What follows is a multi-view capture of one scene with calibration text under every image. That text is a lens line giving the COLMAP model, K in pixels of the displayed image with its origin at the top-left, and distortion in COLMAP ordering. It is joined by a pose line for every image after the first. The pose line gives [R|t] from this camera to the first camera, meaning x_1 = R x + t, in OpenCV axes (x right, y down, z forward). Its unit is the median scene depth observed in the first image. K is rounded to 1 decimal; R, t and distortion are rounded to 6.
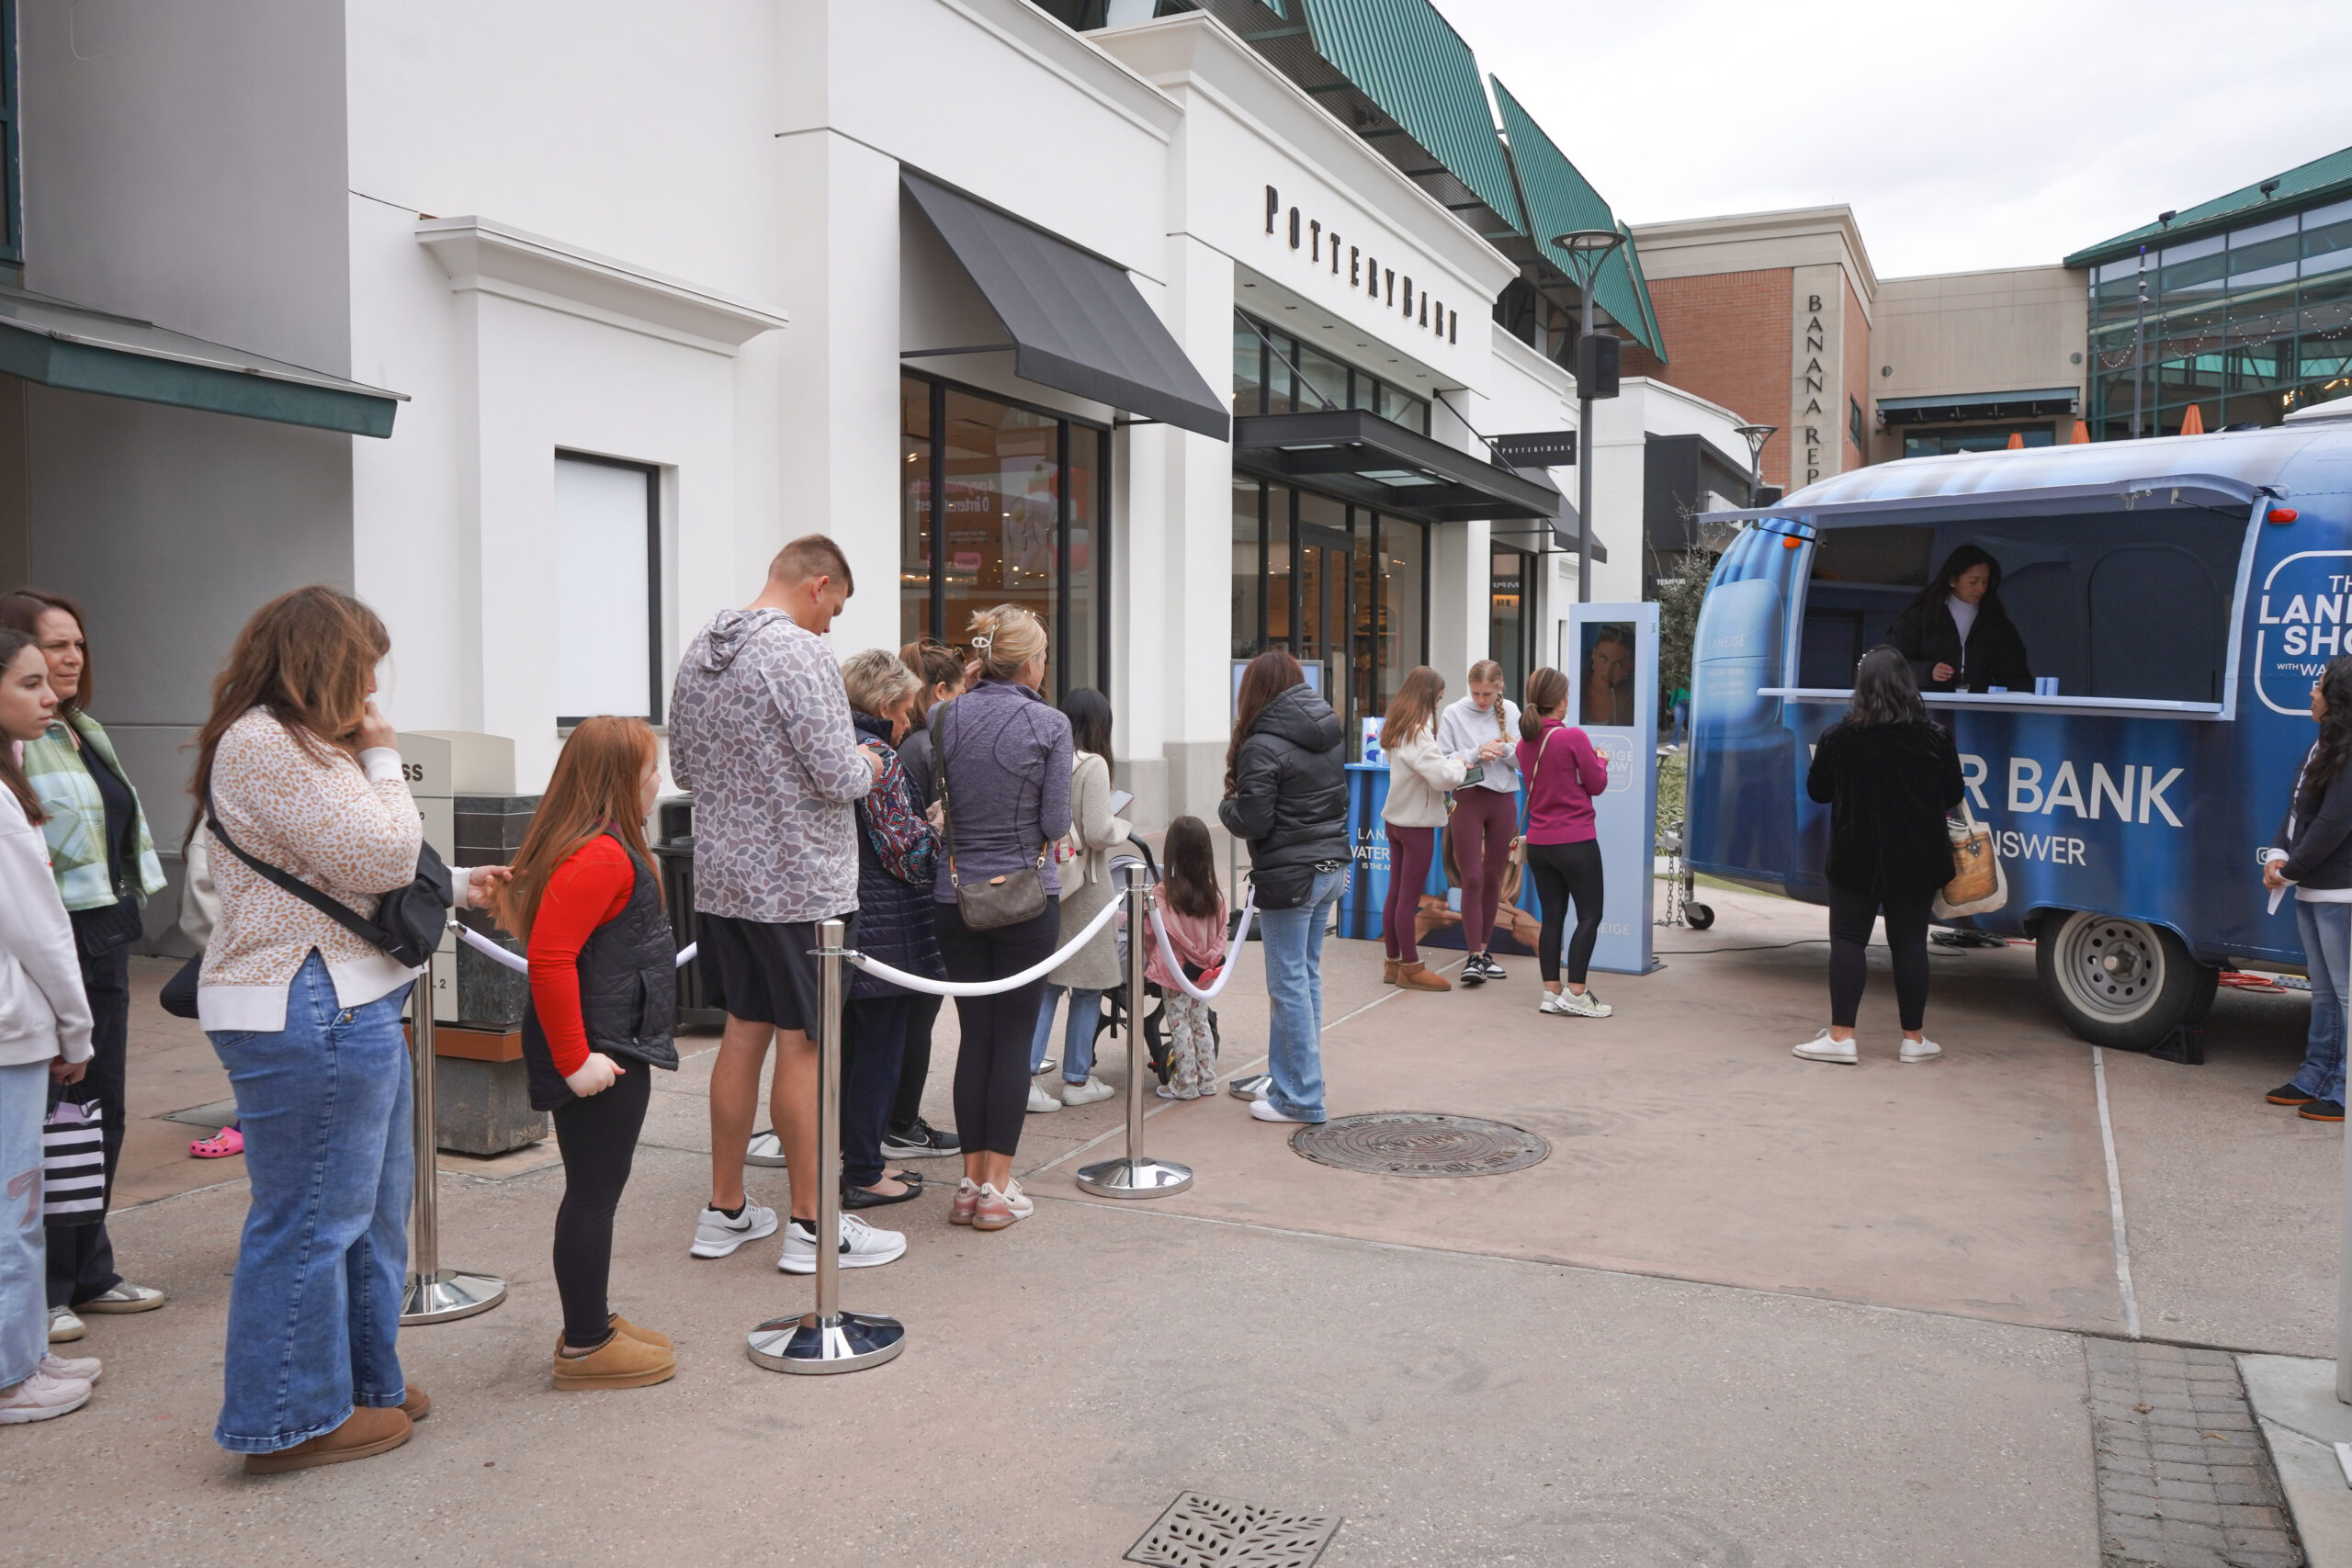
lens RADIAL K [[1878.9, 0, 1176.0], [0, 1878.9, 784.0], [0, 0, 1]] dist [-0.014959, 0.007999]
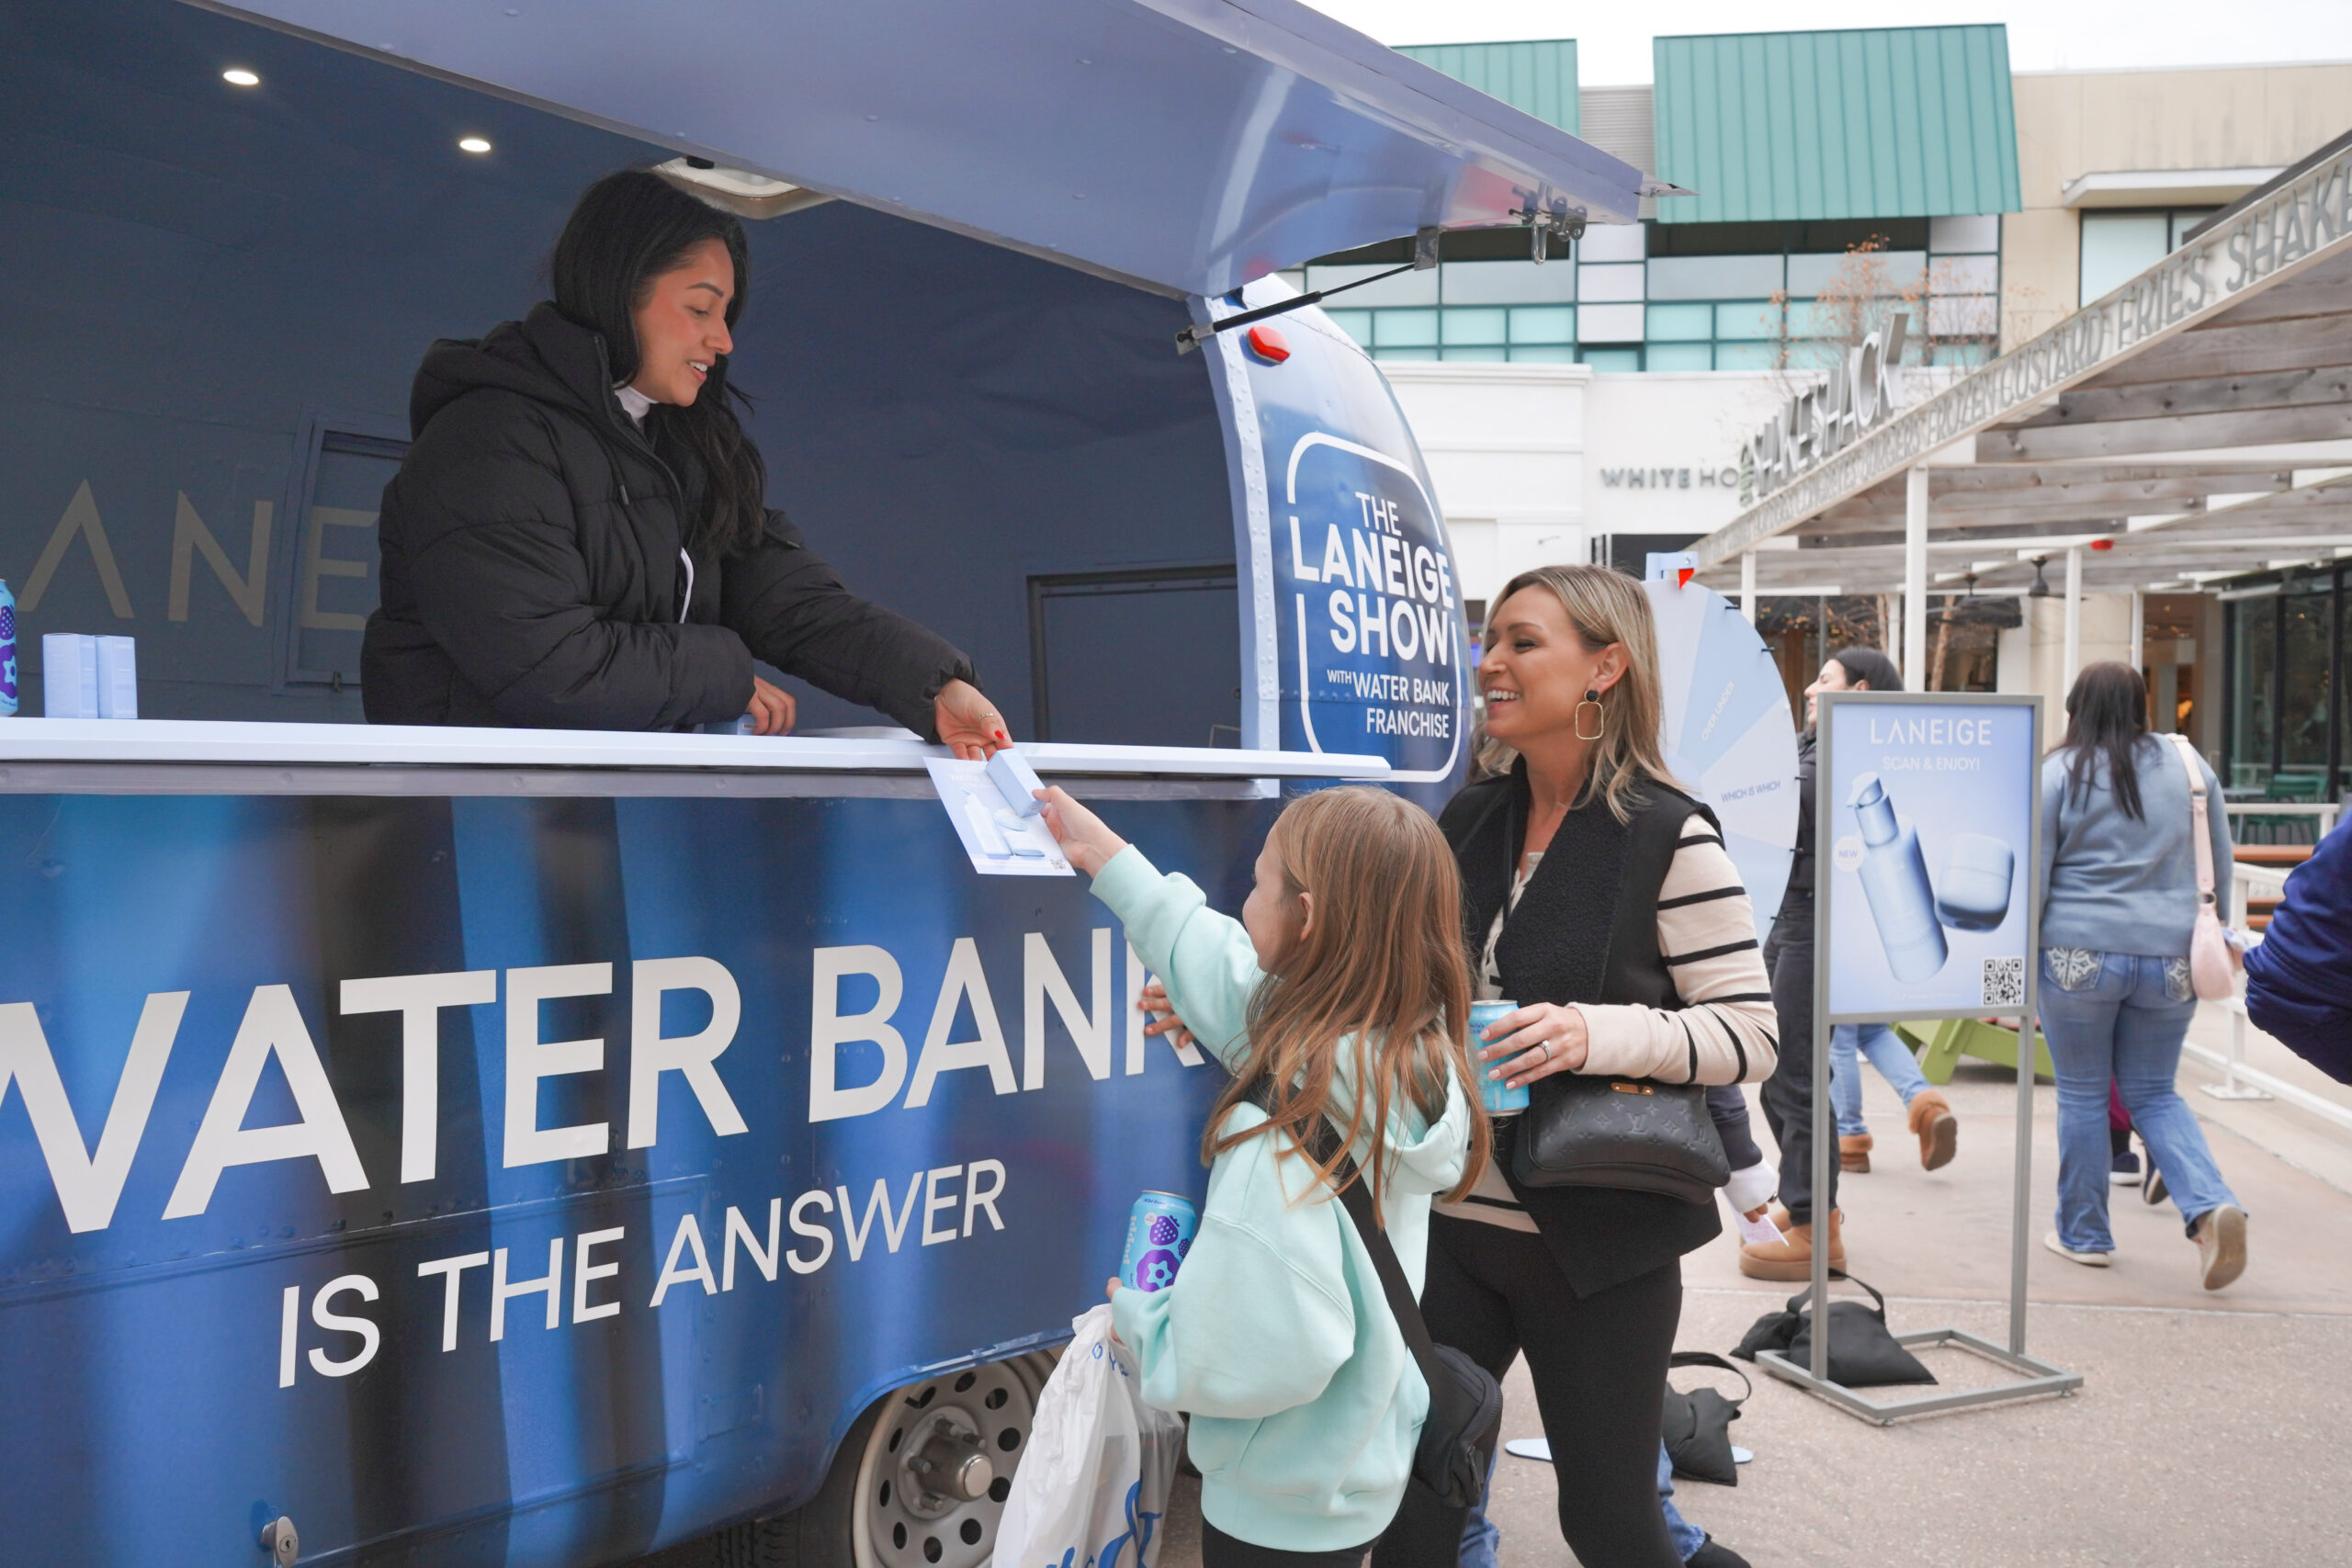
lens RADIAL K [[1937.7, 0, 1164.5], [0, 1937.7, 777.5], [0, 0, 1]] dist [-0.008357, 0.015308]
pose [[-0.305861, -0.031438, 0.951557, 0.133293], [0.039916, 0.998152, 0.045808, -0.054882], [-0.951239, 0.051993, -0.304041, 1.060101]]
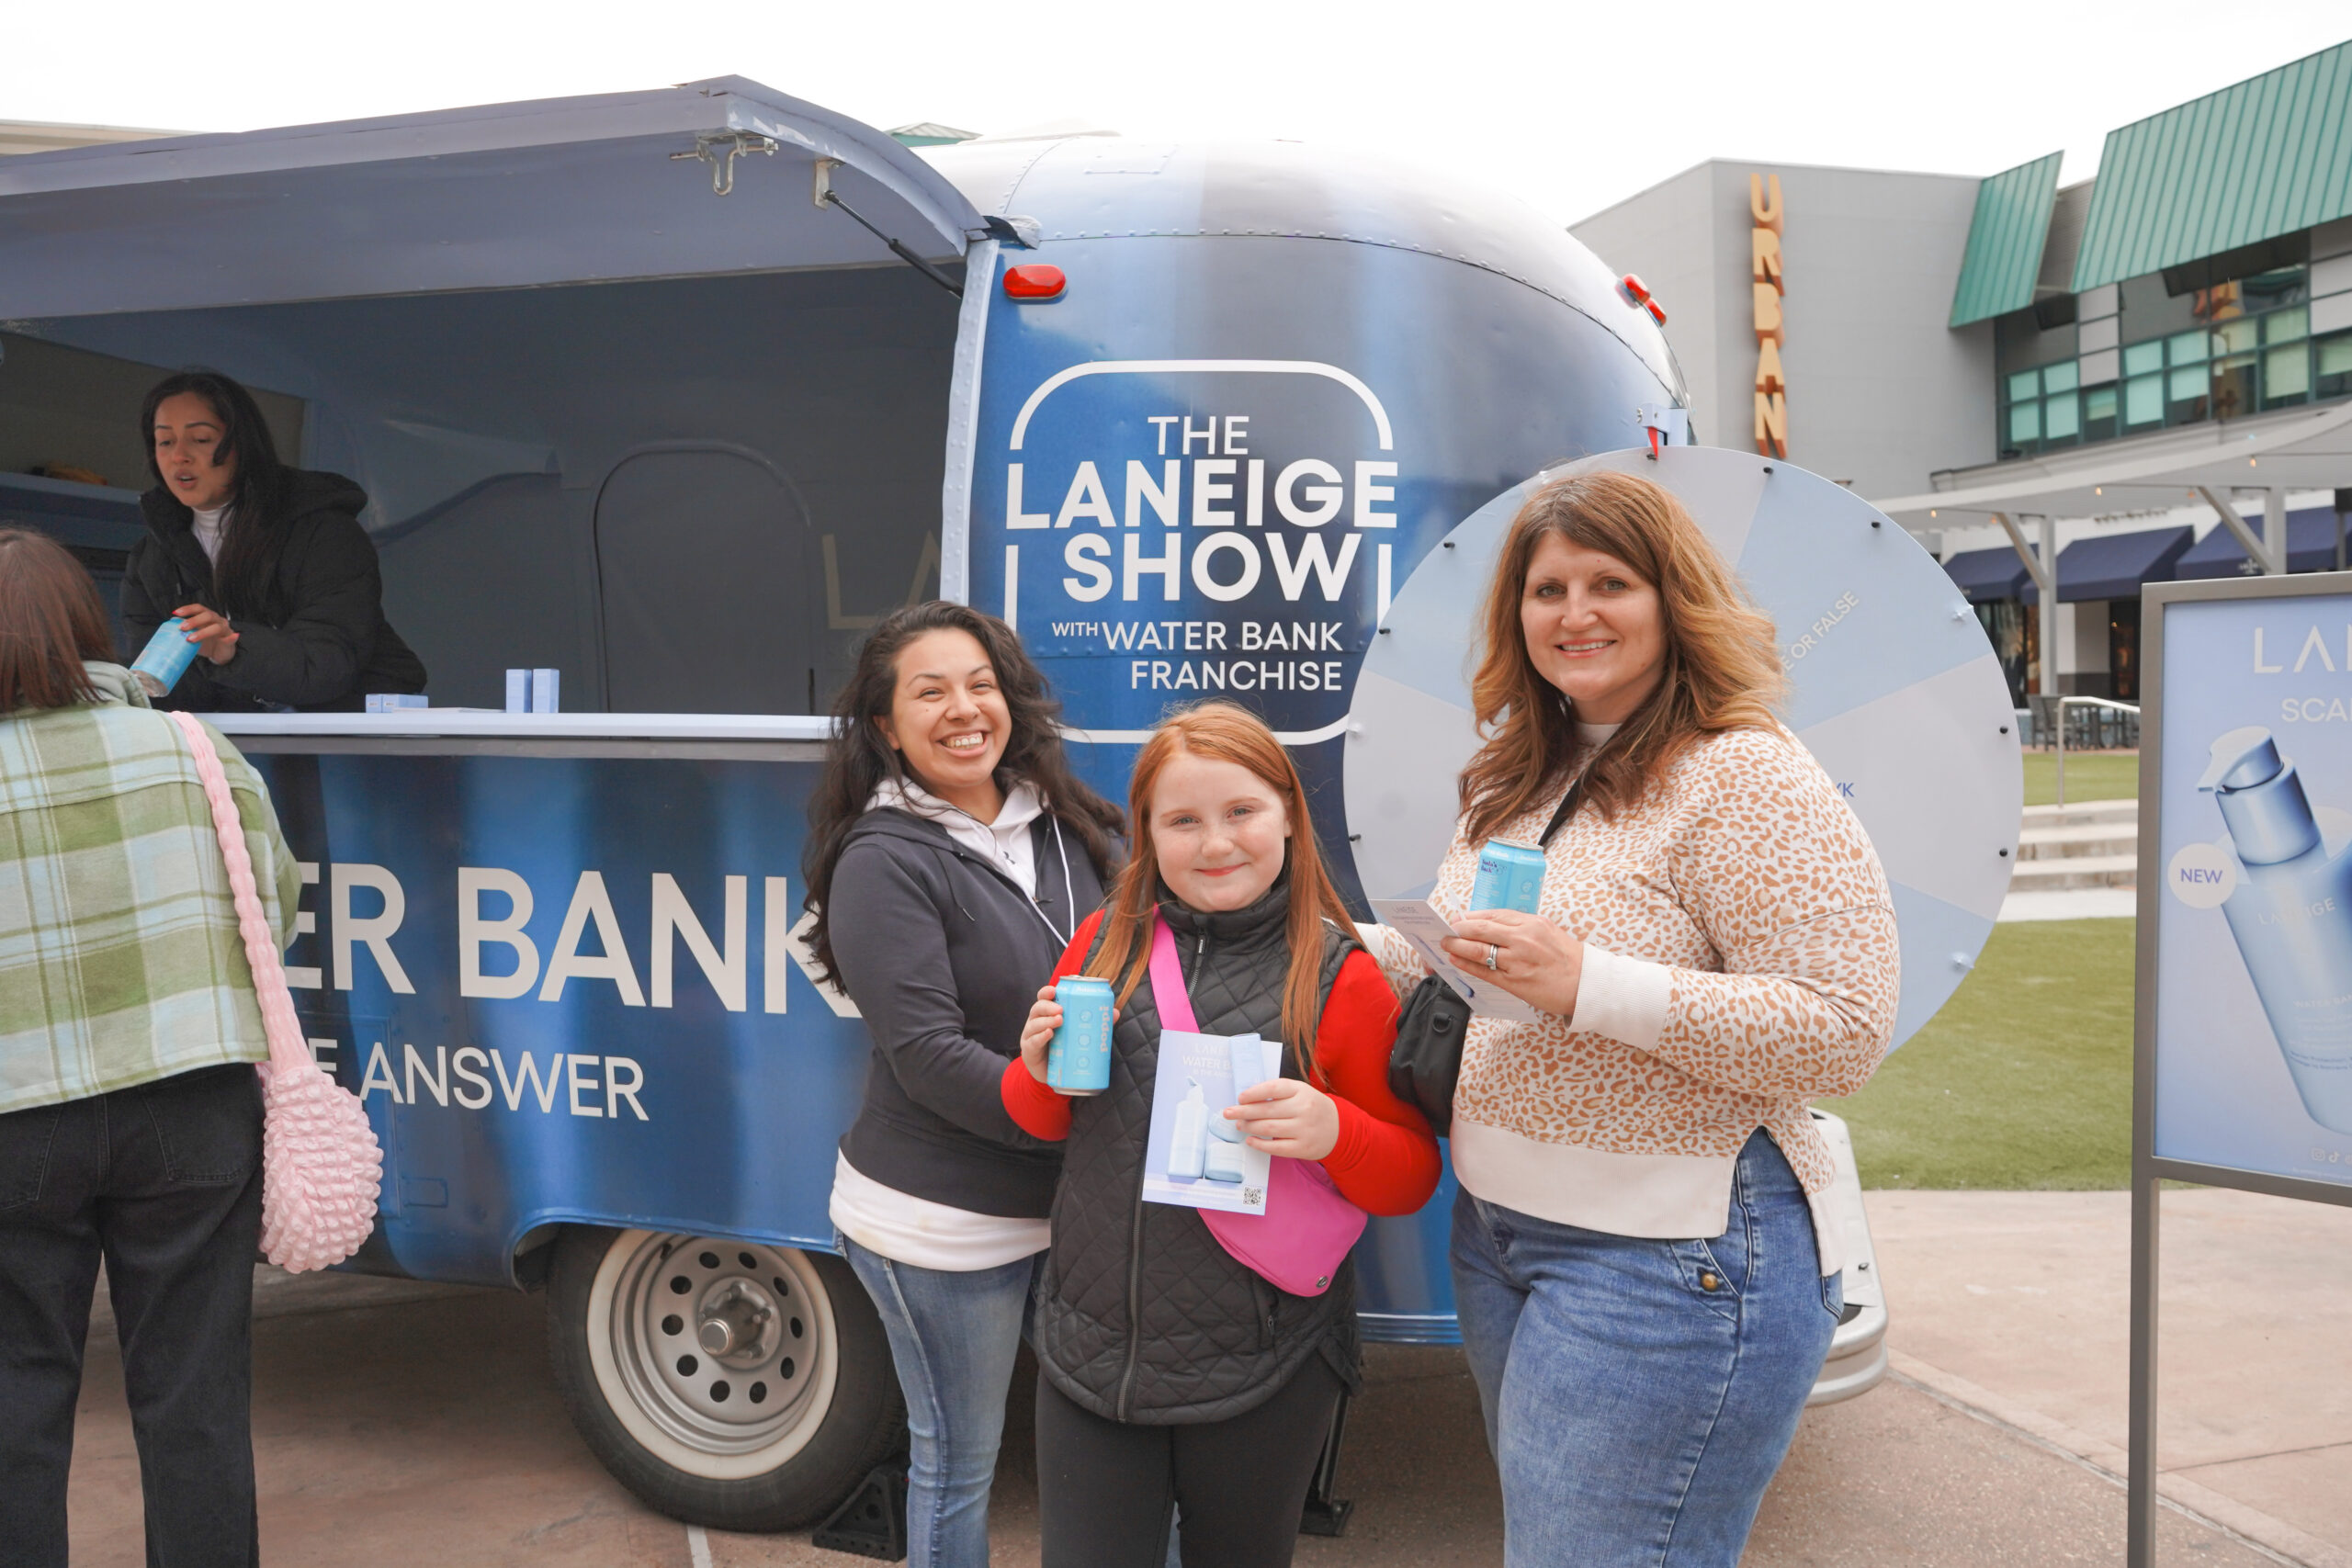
lens RADIAL K [[1986.4, 0, 1195.8], [0, 1986.4, 788.0], [0, 0, 1]] dist [-0.004768, 0.017701]
pose [[0.727758, -0.045603, 0.684317, 0.271698], [0.059112, 0.998245, 0.003658, -0.024002], [-0.683282, 0.037789, 0.729176, 0.583976]]
